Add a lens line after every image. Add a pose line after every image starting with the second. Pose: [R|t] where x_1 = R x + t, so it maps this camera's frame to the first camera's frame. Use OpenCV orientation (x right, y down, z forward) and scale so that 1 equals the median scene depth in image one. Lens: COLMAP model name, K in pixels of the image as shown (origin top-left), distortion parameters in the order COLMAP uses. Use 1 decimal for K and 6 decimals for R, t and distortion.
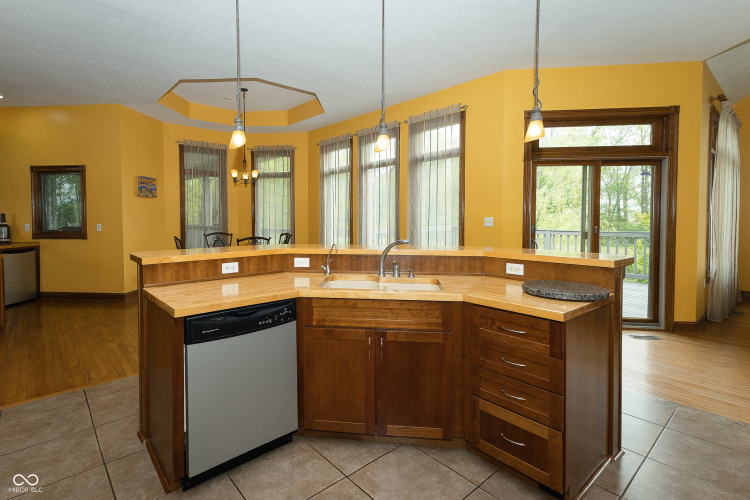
lens RADIAL K [[364.7, 0, 323.5], [0, 364.7, 225.8], [0, 0, 1]] dist [0.023536, -0.001379]
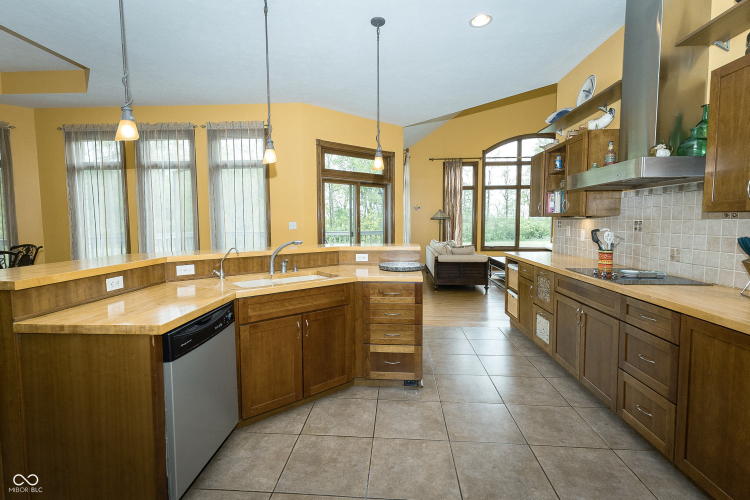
lens RADIAL K [[364.7, 0, 350.8], [0, 364.7, 243.3], [0, 0, 1]] dist [0.023536, -0.001379]
pose [[0.703078, -0.047766, 0.709507, -0.319979], [0.023535, 0.998758, 0.043918, -0.000805], [-0.710723, -0.014180, 0.703329, 0.016254]]
